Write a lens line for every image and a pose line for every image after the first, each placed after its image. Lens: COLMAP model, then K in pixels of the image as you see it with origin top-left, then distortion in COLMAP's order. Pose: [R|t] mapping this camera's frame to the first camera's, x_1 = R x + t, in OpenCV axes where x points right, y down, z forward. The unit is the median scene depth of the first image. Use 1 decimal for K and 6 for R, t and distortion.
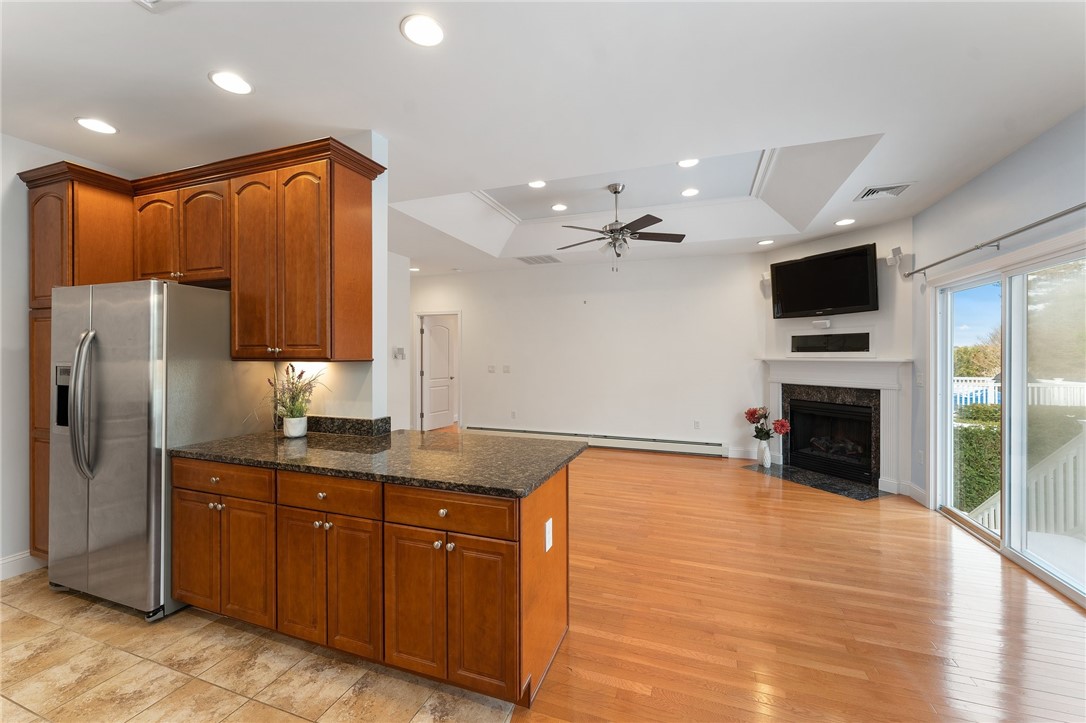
lens RADIAL K [[434.3, 0, 543.6], [0, 434.3, 356.6], [0, 0, 1]] dist [-0.000995, 0.000252]
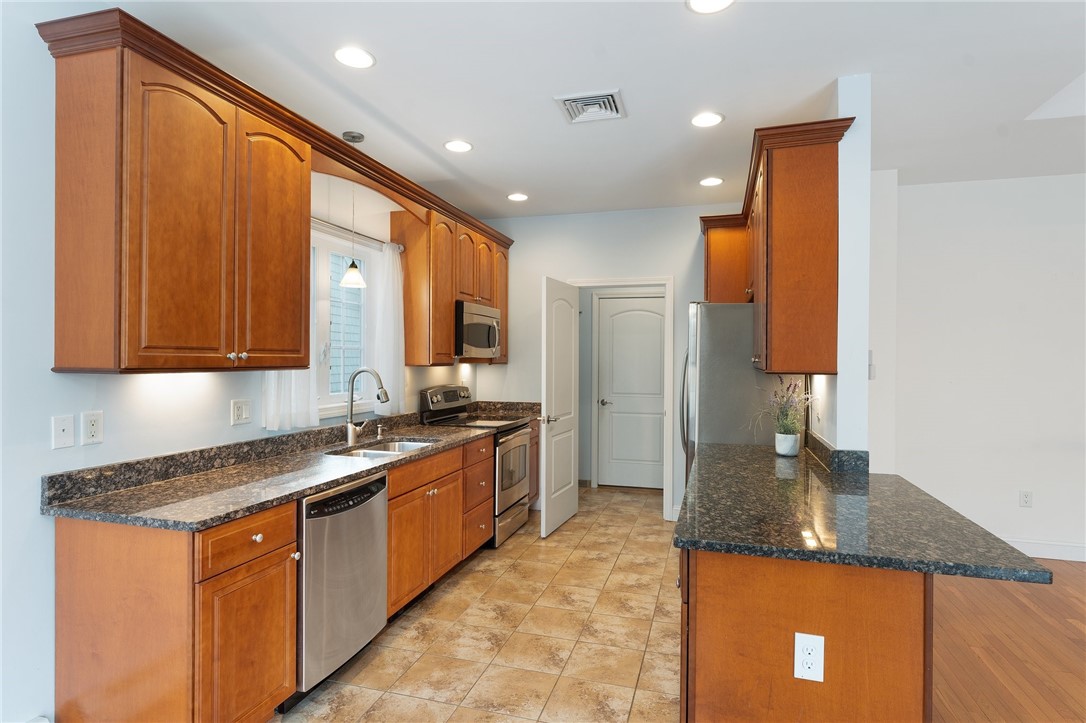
lens RADIAL K [[578.2, 0, 543.0], [0, 578.2, 361.5], [0, 0, 1]] dist [0.002829, 0.000015]
pose [[0.055696, 0.006663, -0.998426, 0.582132], [-0.011009, 0.999921, 0.006059, -0.013859], [0.998387, 0.010654, 0.055764, 0.397105]]
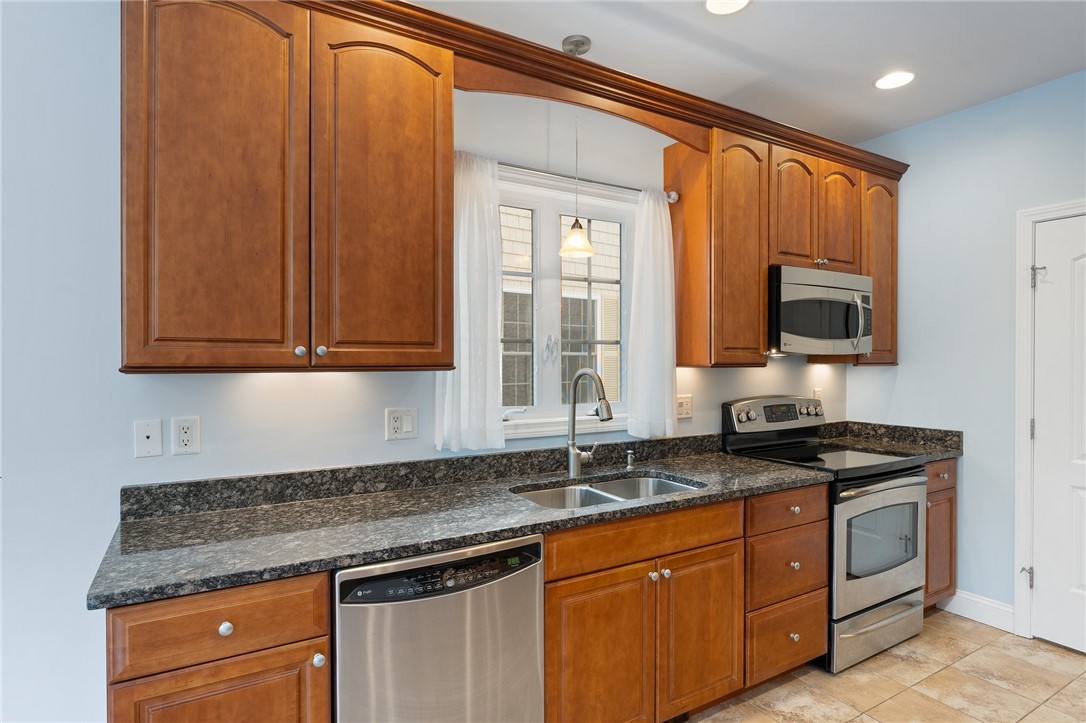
lens RADIAL K [[572.0, 0, 544.8], [0, 572.0, 365.2], [0, 0, 1]] dist [-0.002113, -0.000243]
pose [[-0.635735, 0.008381, -0.771862, 0.018353], [-0.003088, 0.999905, 0.013400, -0.005366], [0.771901, 0.010902, -0.635649, 0.581855]]
